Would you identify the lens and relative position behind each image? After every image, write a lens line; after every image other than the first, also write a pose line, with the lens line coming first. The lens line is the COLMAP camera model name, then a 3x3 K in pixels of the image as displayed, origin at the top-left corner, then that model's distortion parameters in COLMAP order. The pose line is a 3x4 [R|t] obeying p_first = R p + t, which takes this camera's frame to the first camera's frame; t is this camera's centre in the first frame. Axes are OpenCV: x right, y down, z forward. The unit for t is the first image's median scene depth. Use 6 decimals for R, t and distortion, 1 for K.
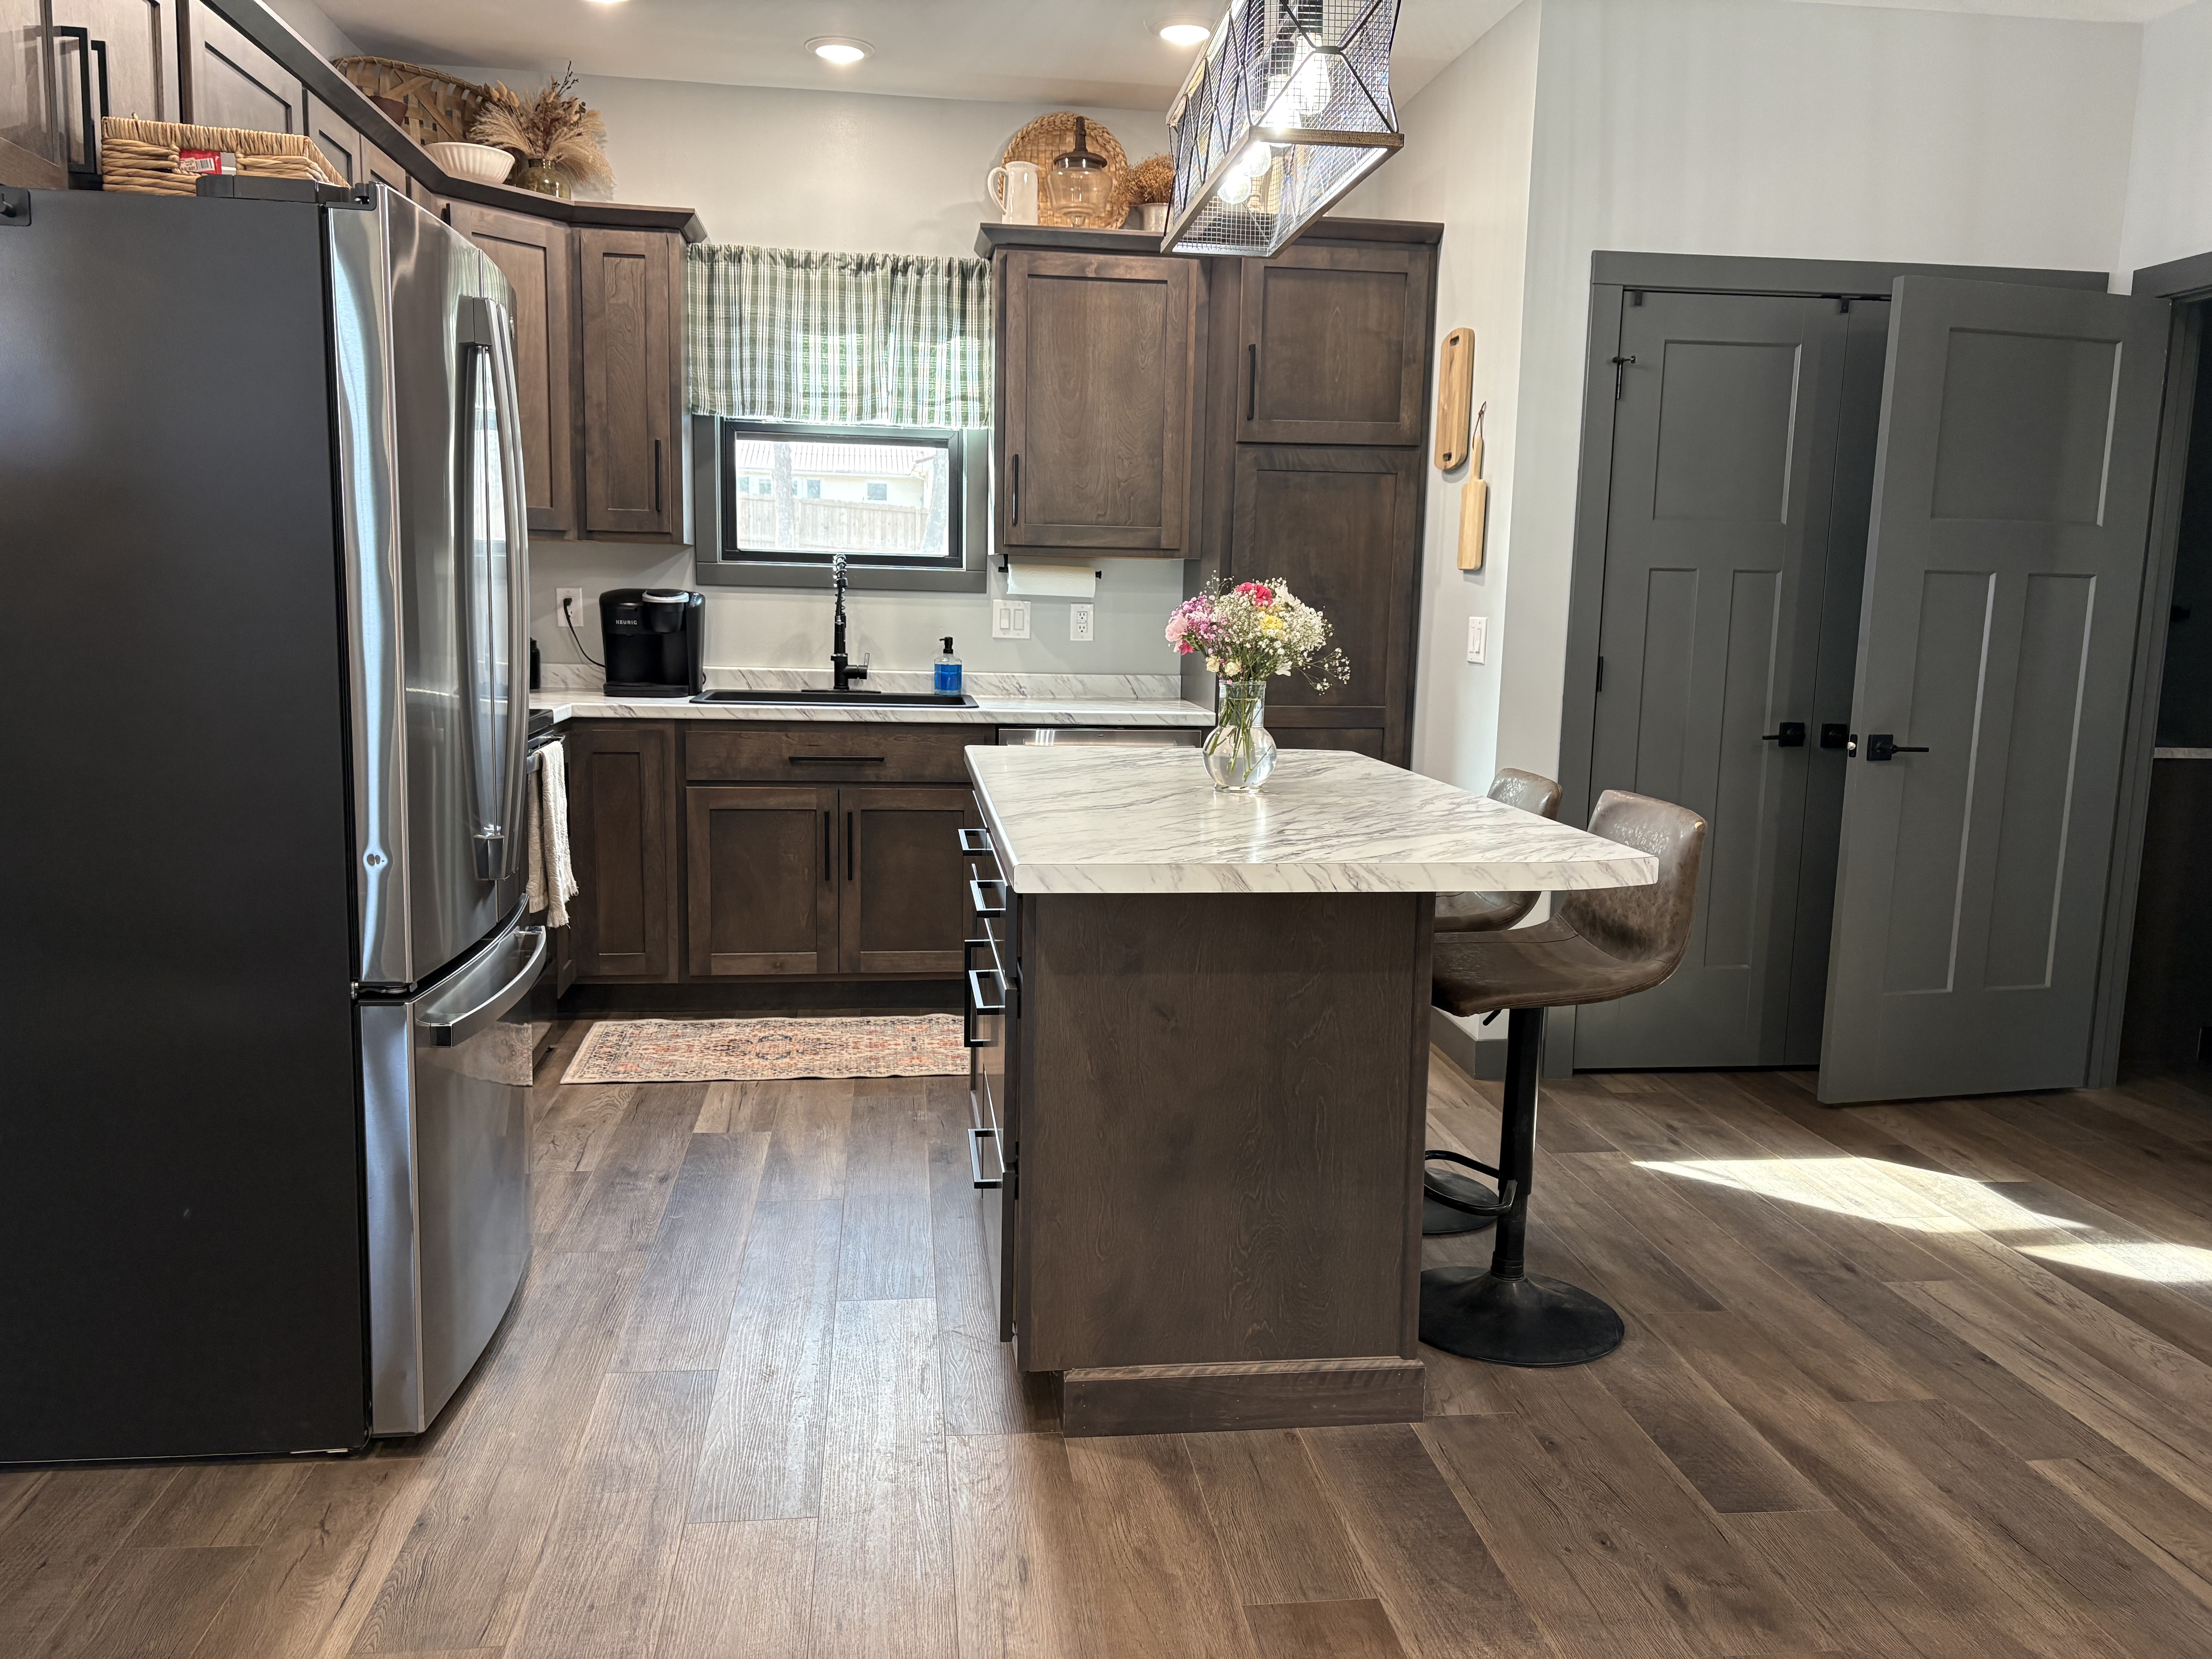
lens RADIAL K [[1681.5, 0, 1104.5], [0, 1681.5, 840.1], [0, 0, 1]] dist [0.046967, -0.050766]
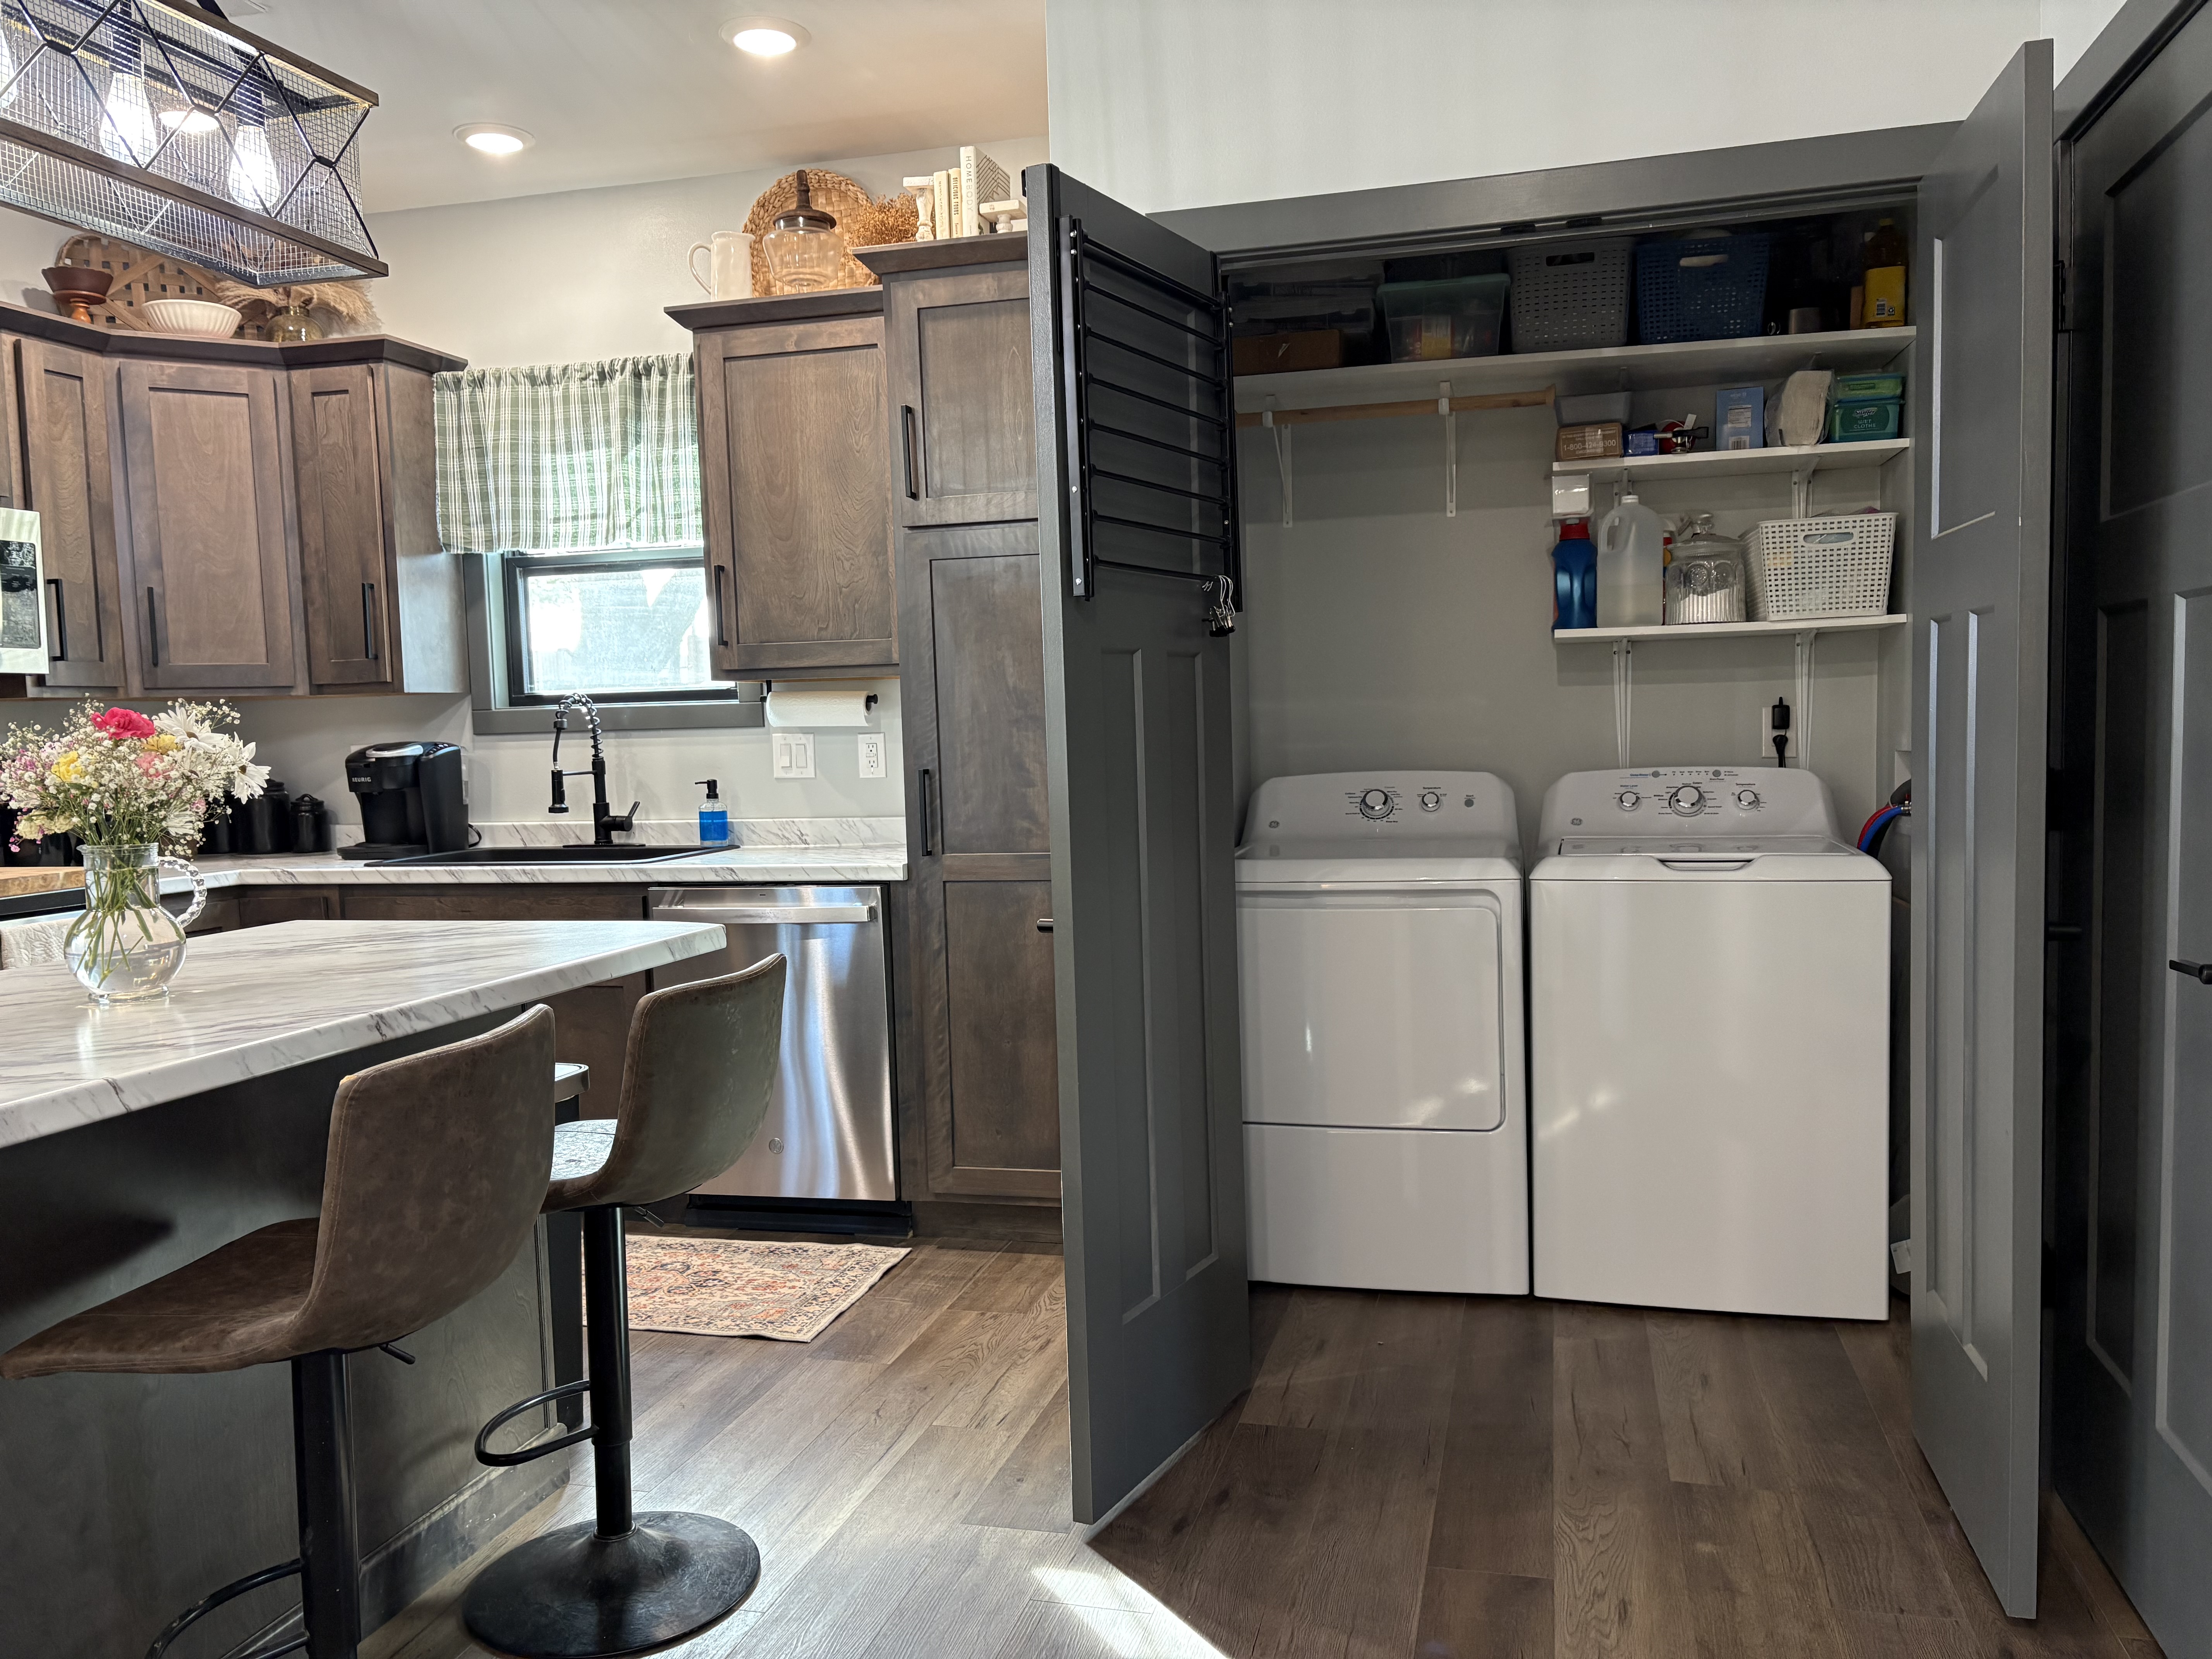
lens RADIAL K [[1681.5, 0, 1106.2], [0, 1681.5, 841.2], [0, 0, 1]] dist [0.046967, -0.050766]
pose [[0.923605, -0.022402, -0.382691, 0.505839], [-0.007065, 0.997127, -0.075421, -0.030125], [0.383281, 0.072363, 0.920793, 0.334494]]
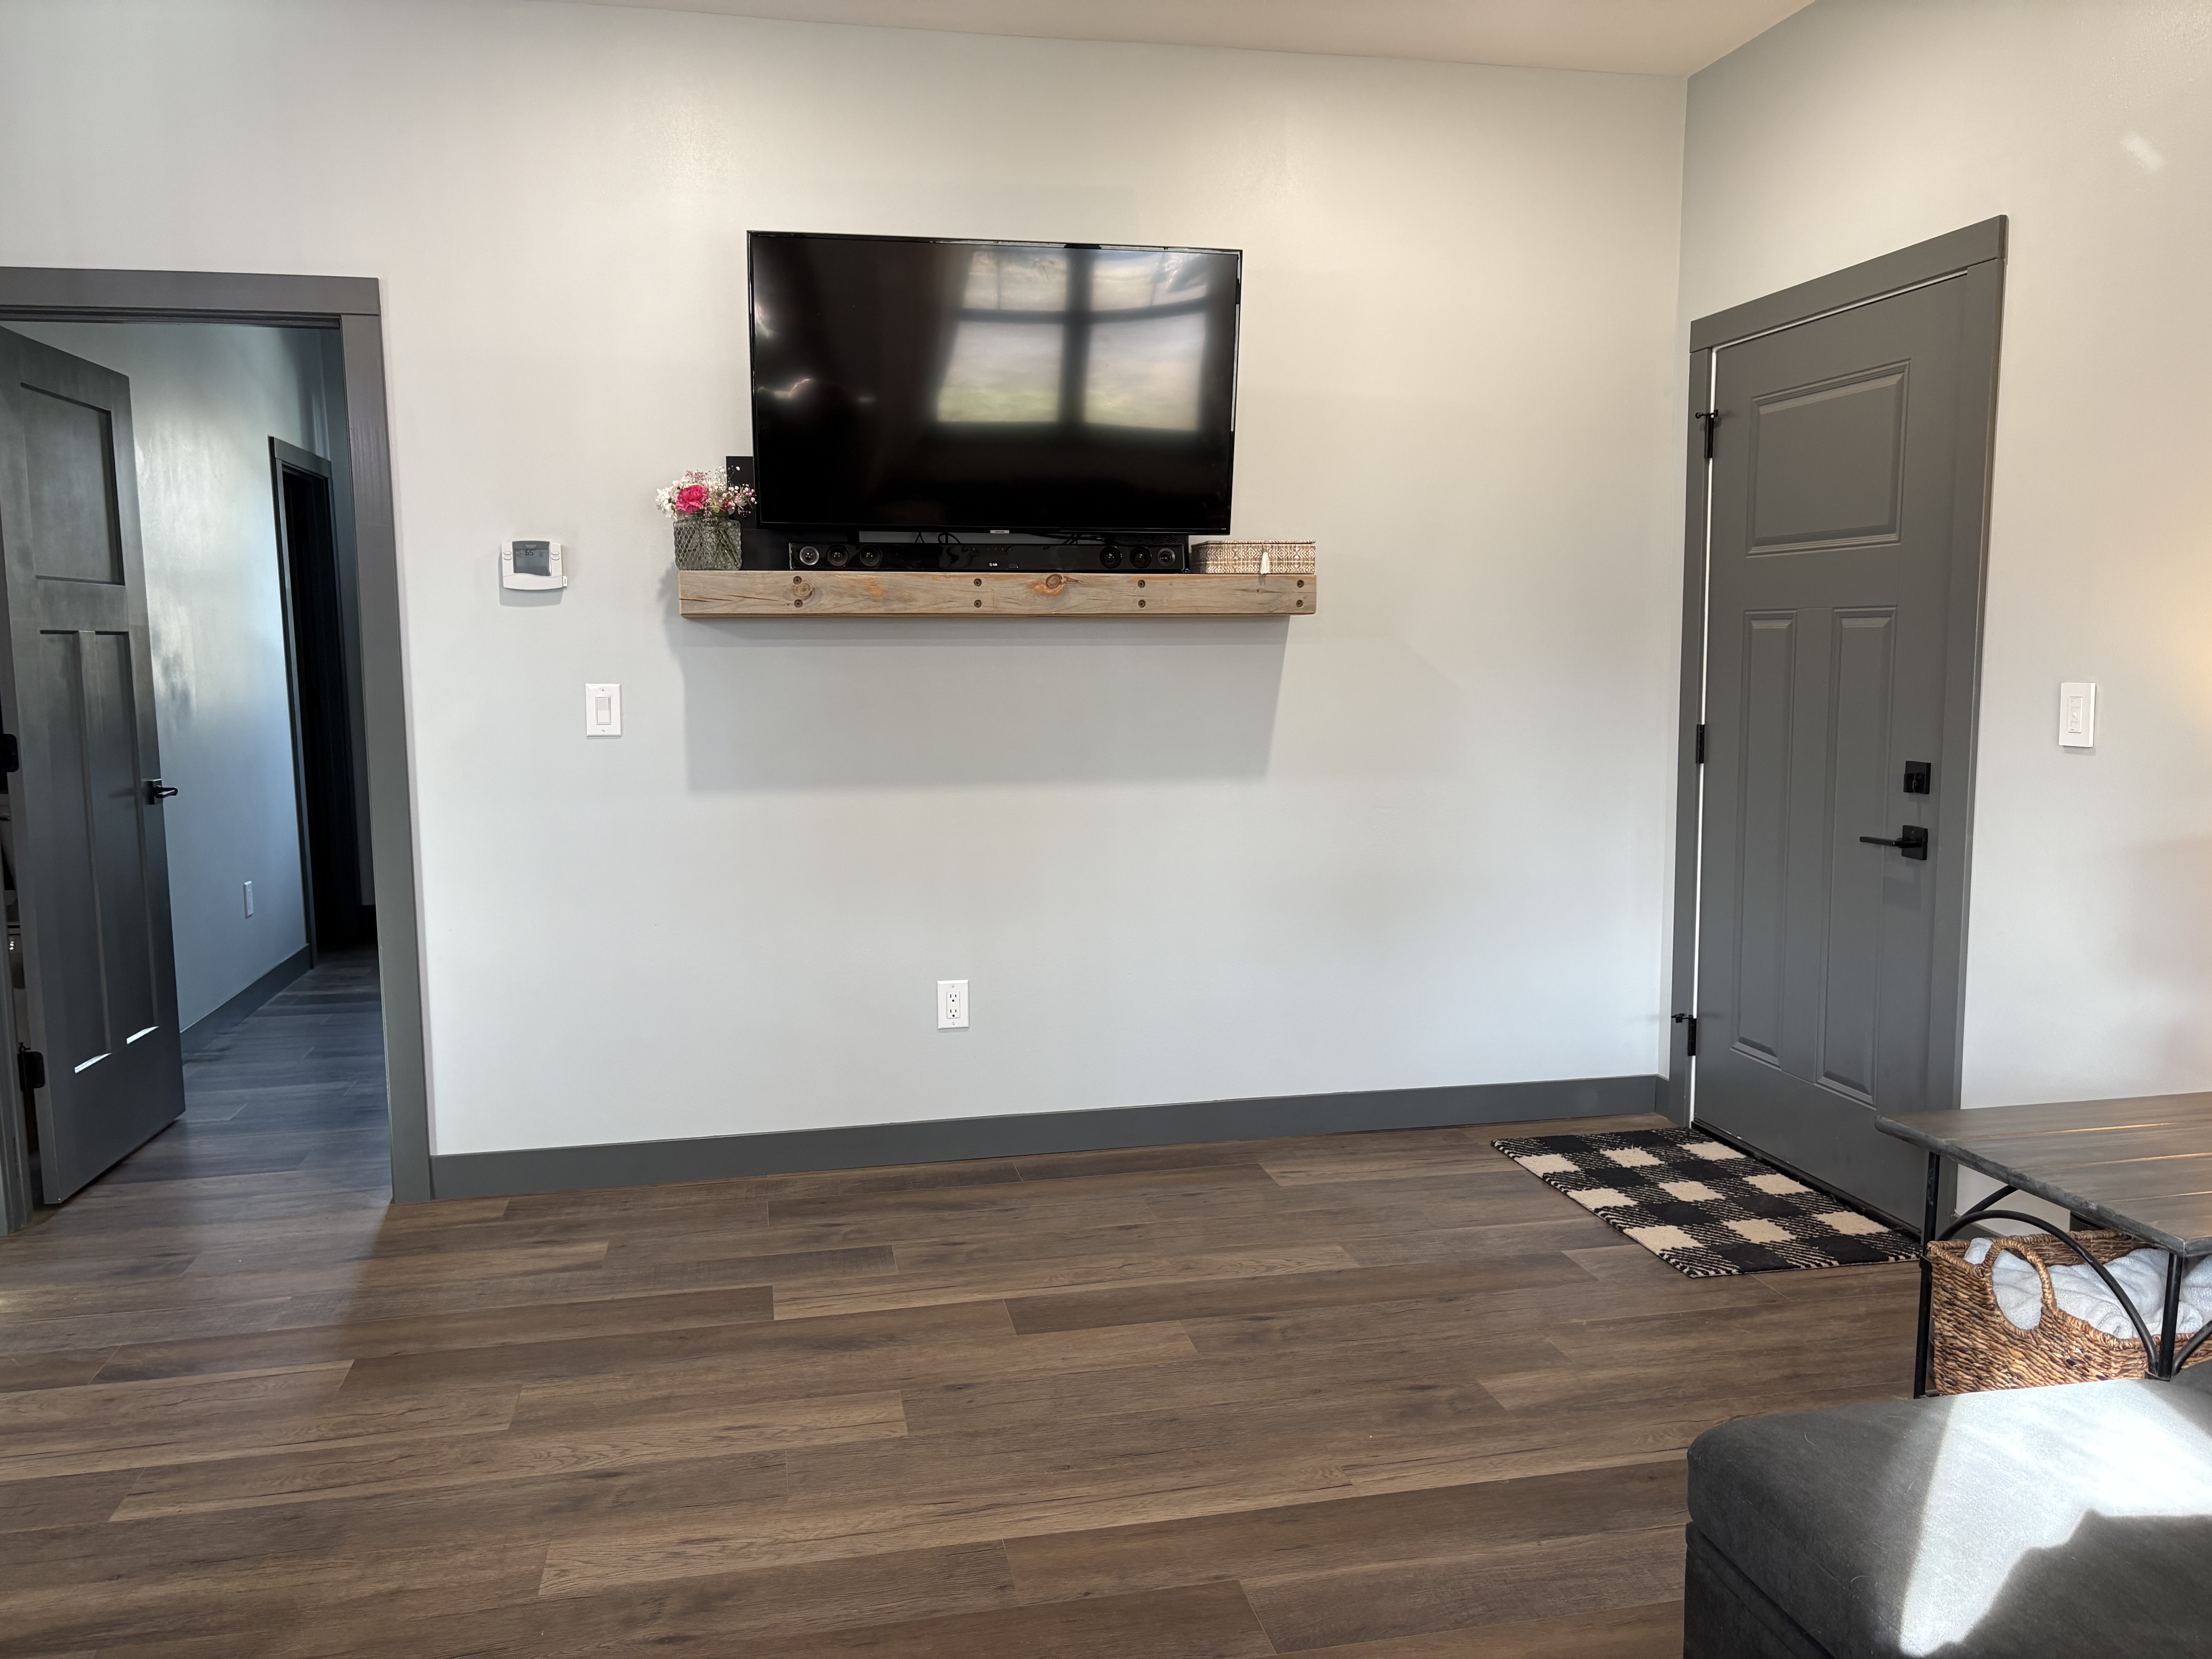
lens RADIAL K [[1681.5, 0, 1106.7], [0, 1681.5, 848.5], [0, 0, 1]] dist [0.046967, -0.050766]
pose [[-0.079962, -0.146847, 0.985922, -0.251721], [0.156706, 0.974938, 0.157920, -0.051518], [-0.984403, 0.167128, -0.054946, 0.231958]]
